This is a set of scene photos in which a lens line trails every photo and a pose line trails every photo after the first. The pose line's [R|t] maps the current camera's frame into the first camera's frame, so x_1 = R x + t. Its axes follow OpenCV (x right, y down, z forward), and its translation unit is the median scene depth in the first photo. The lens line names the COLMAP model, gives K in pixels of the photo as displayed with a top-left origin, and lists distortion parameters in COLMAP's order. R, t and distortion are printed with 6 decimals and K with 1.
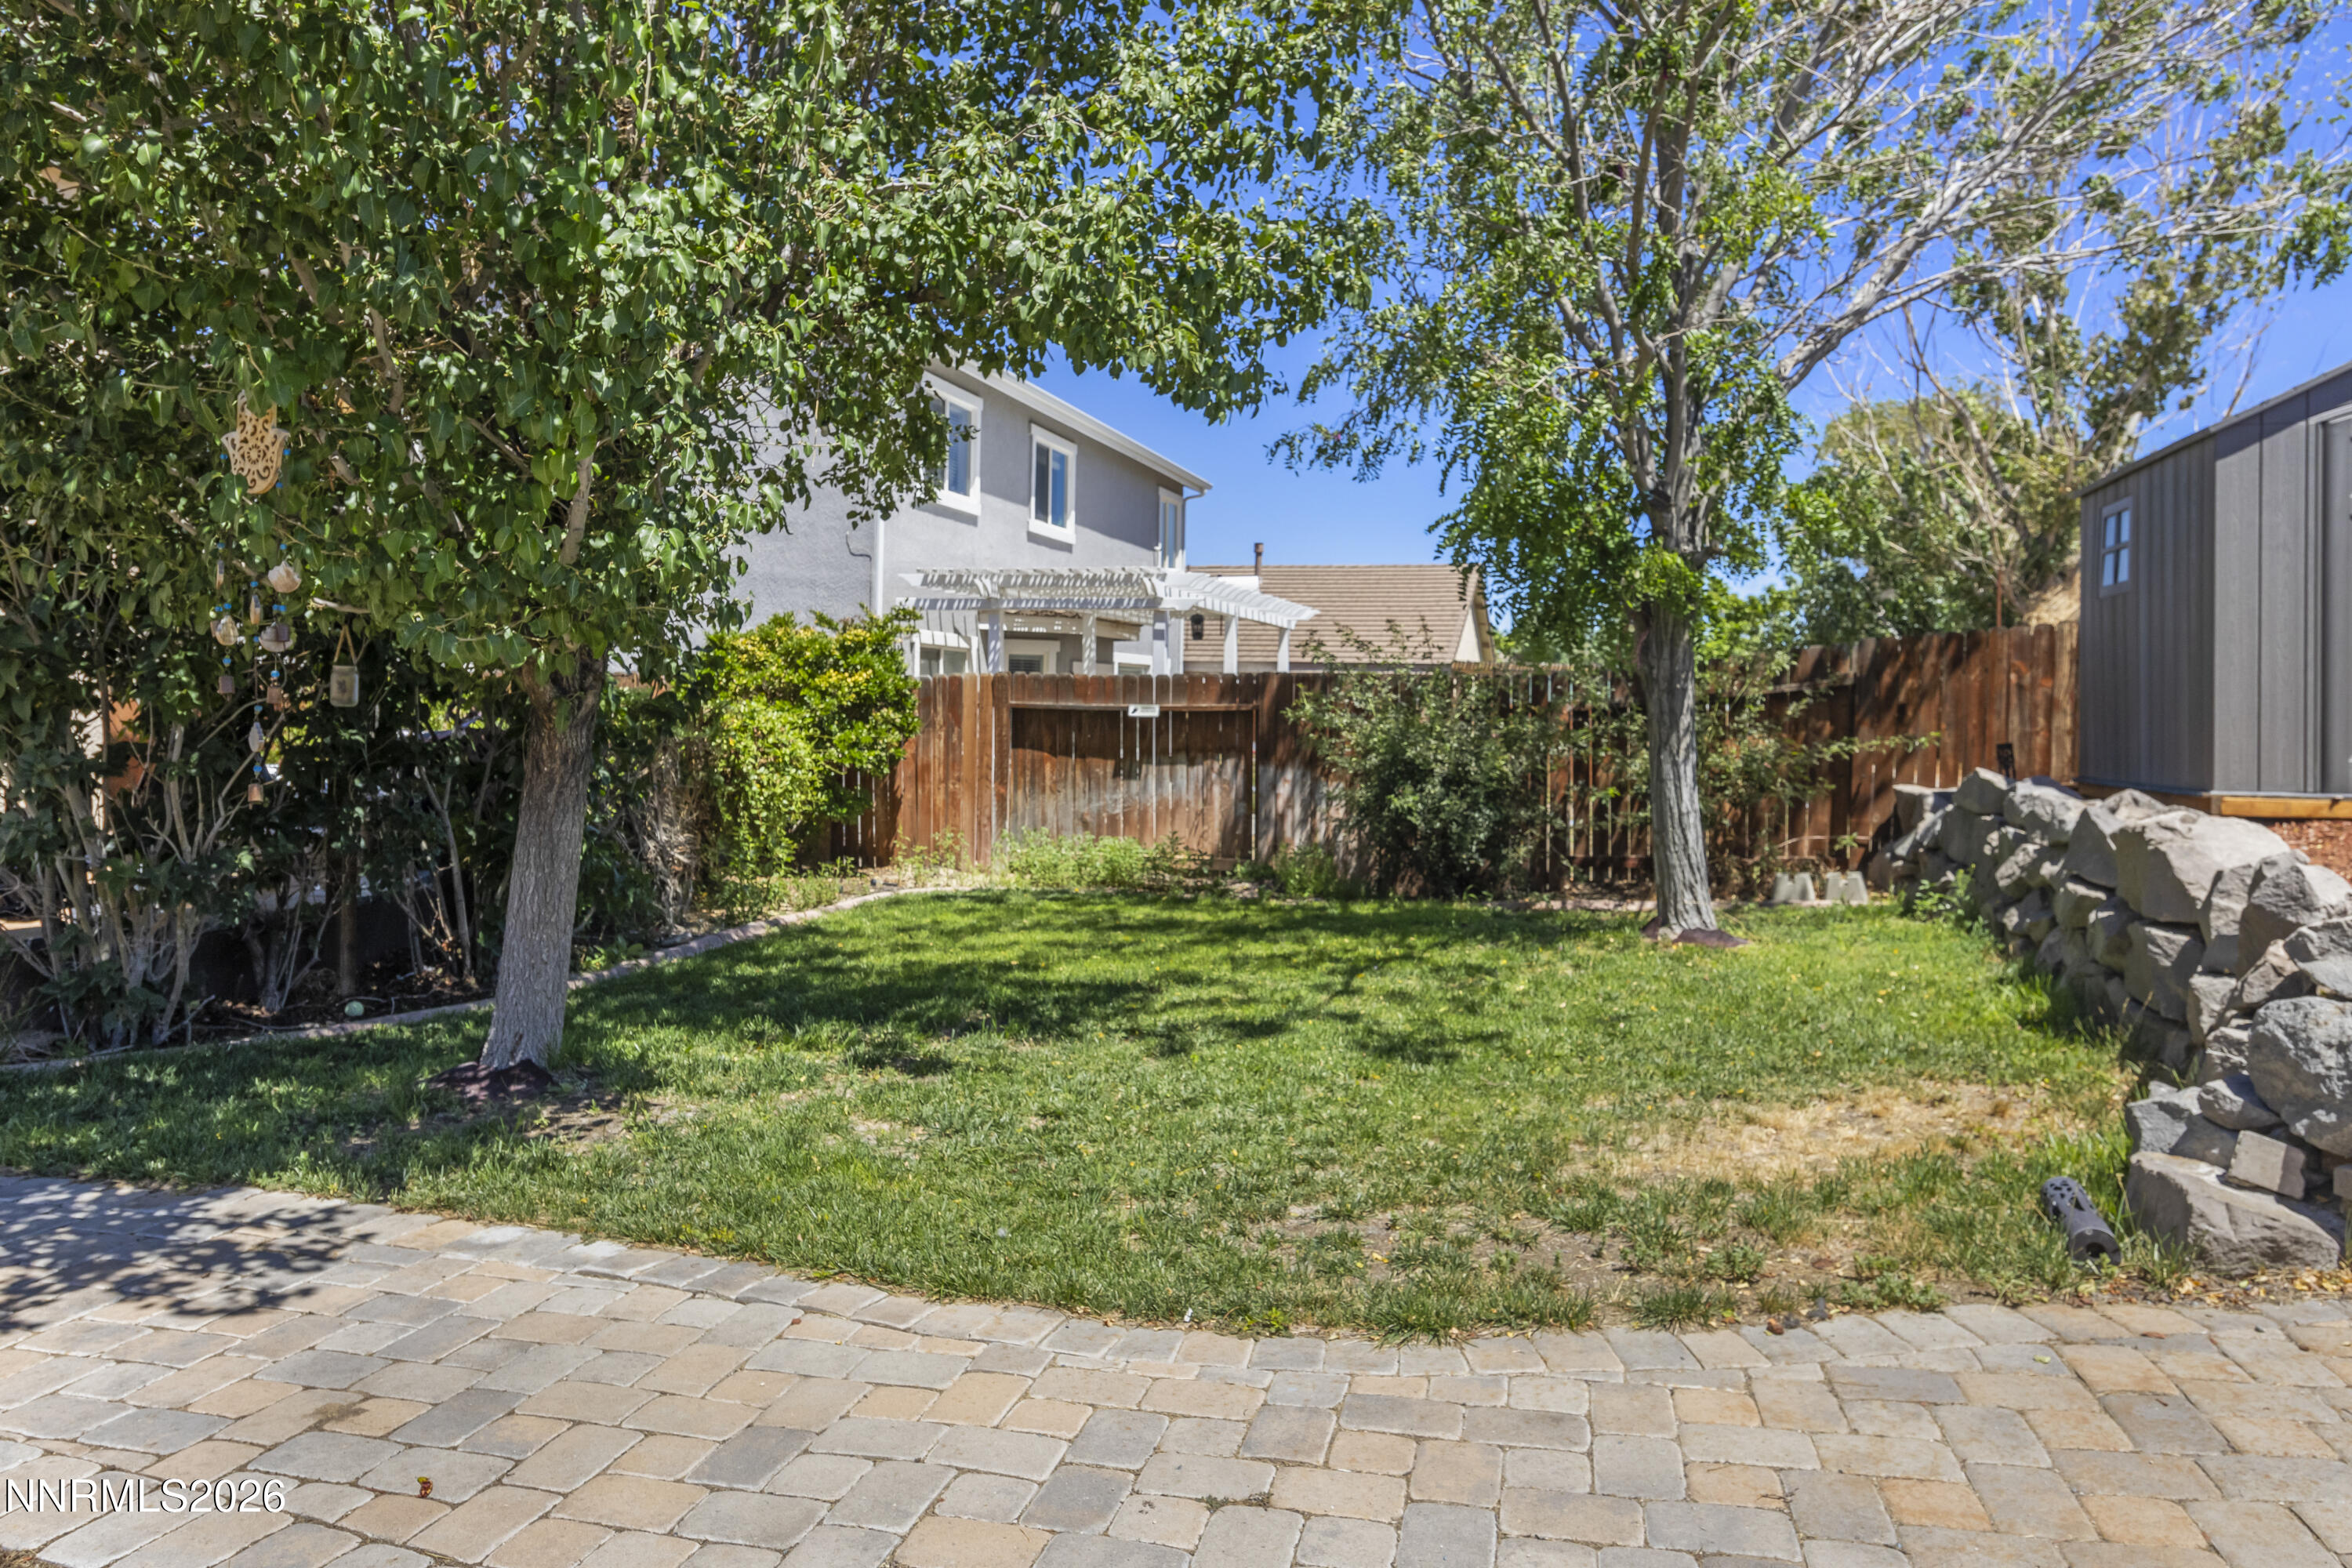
lens RADIAL K [[1505.9, 0, 1179.8], [0, 1505.9, 702.4], [0, 0, 1]] dist [-0.007687, 0.005034]
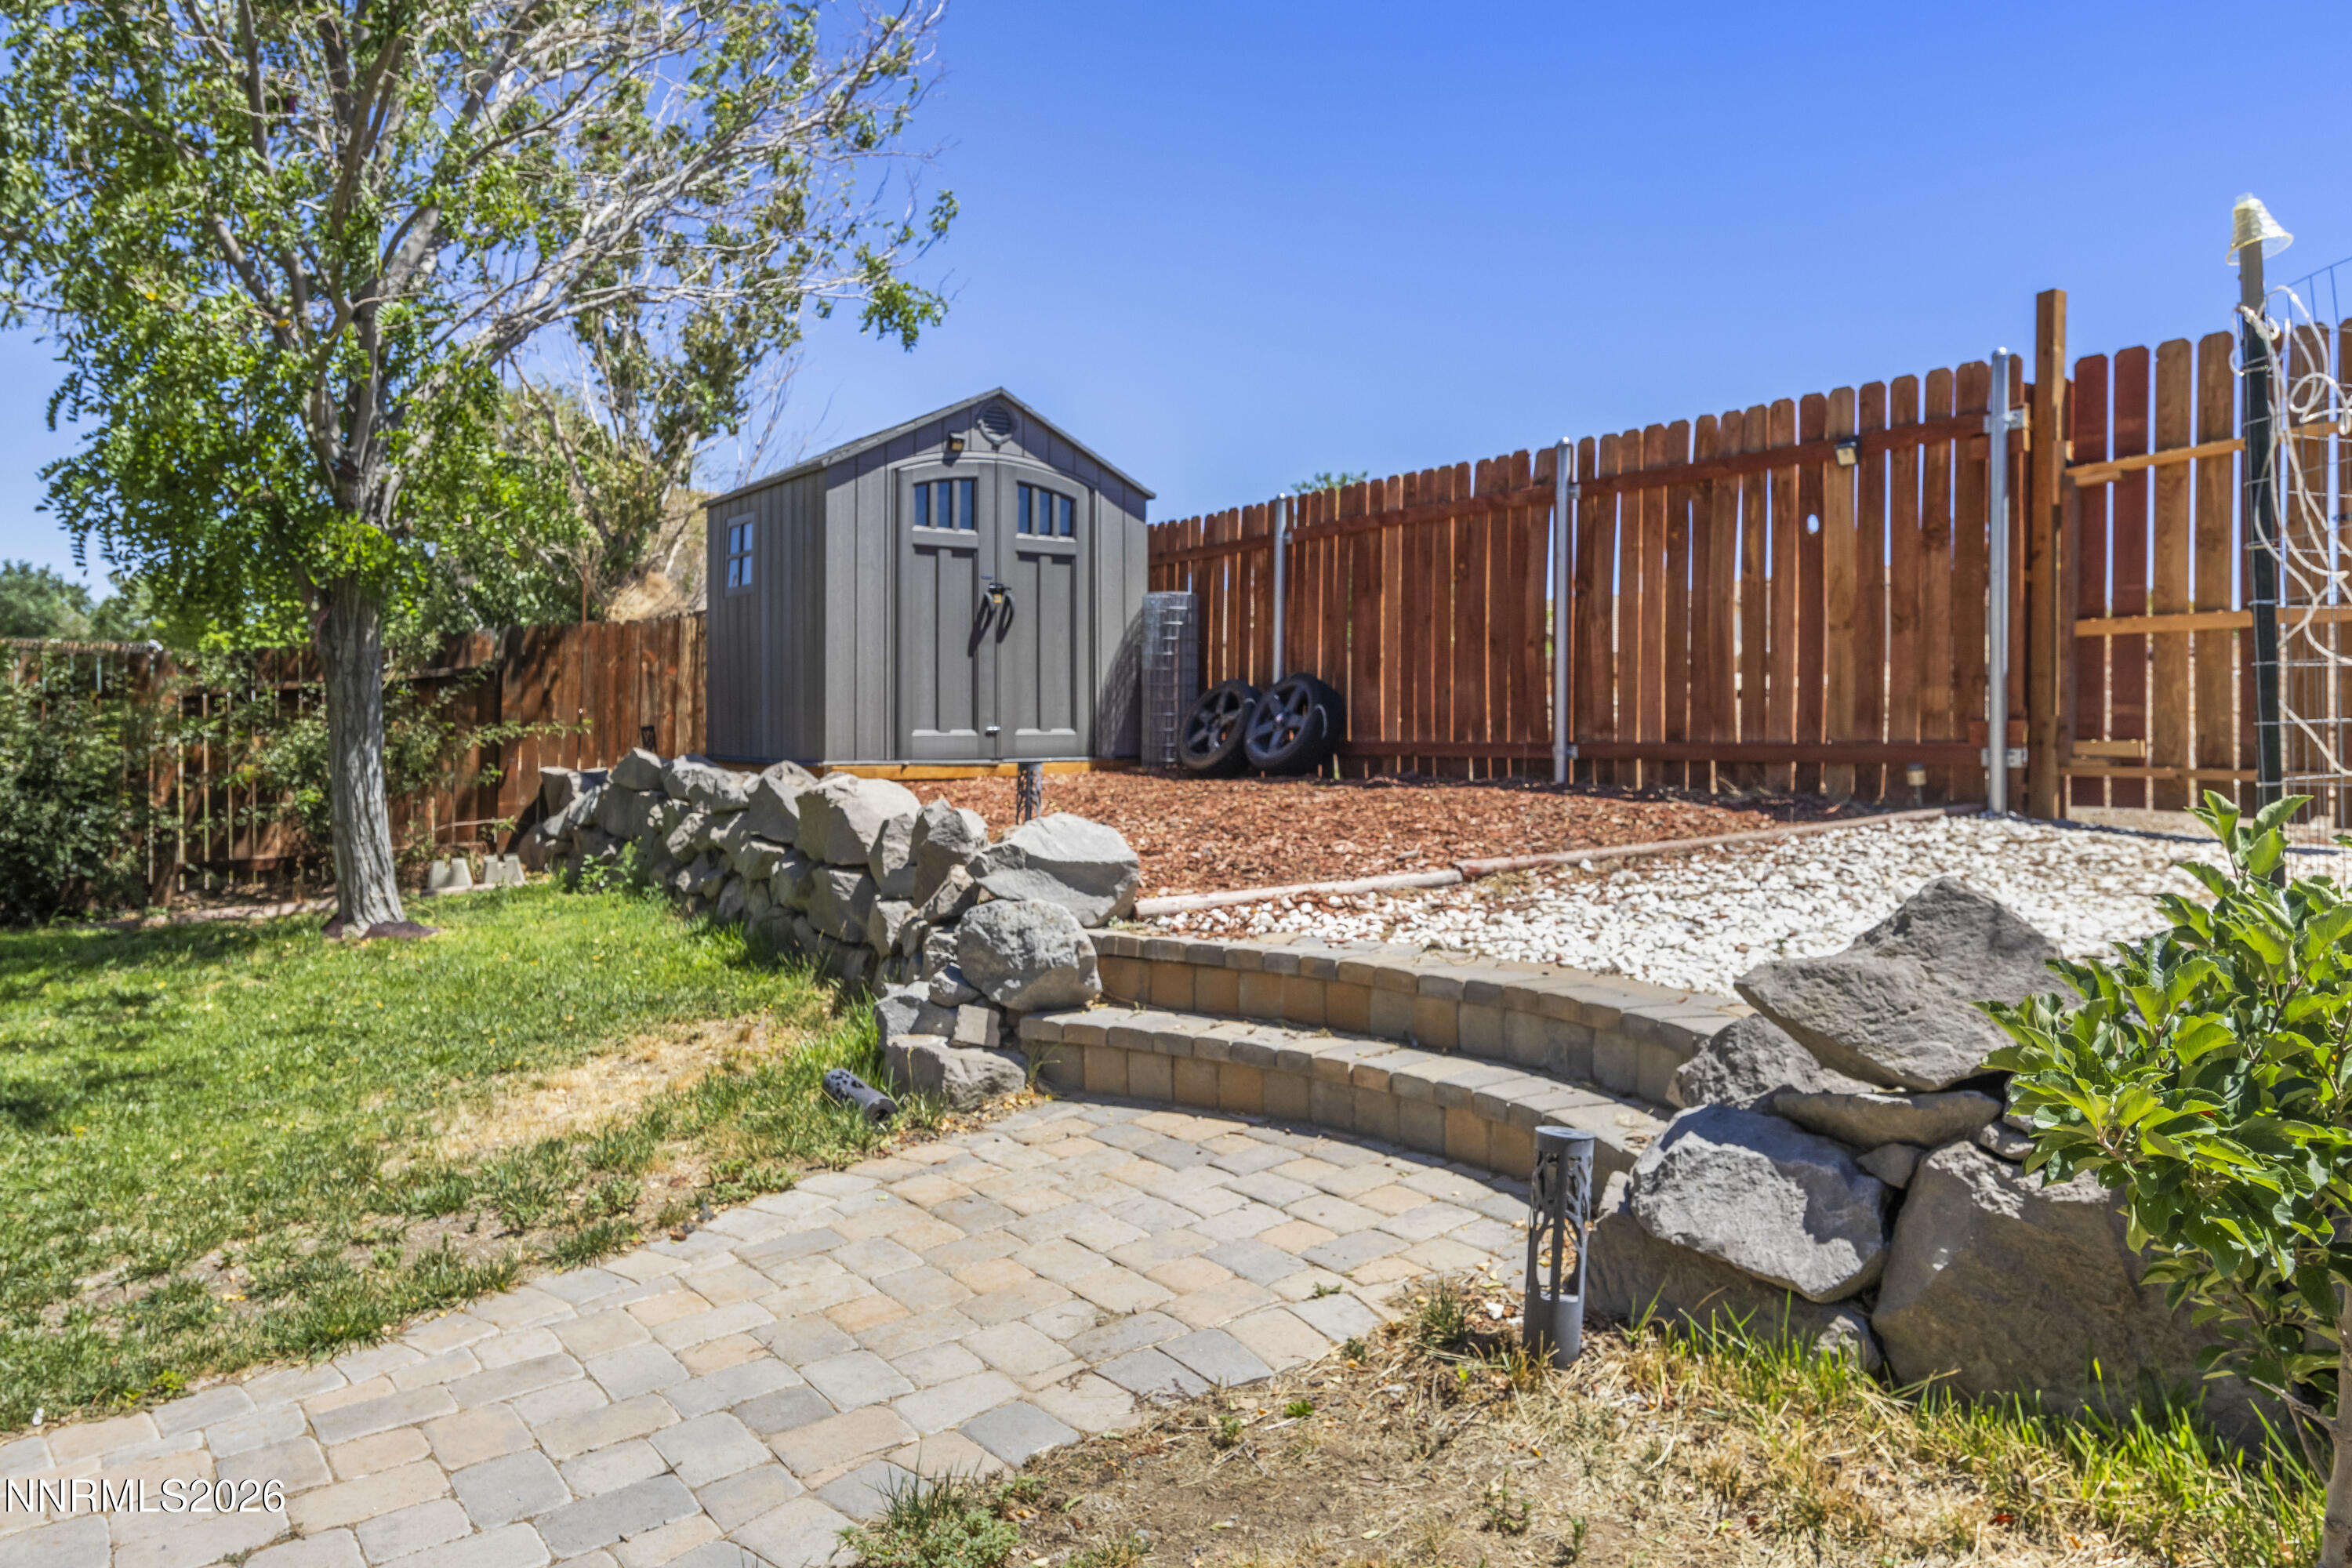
lens RADIAL K [[1505.9, 0, 1179.8], [0, 1505.9, 702.4], [0, 0, 1]] dist [-0.007687, 0.005034]
pose [[0.641163, -0.003039, 0.767399, -0.134174], [-0.003563, 0.999970, 0.006937, 0.003271], [-0.767397, -0.007182, 0.641132, -0.006483]]
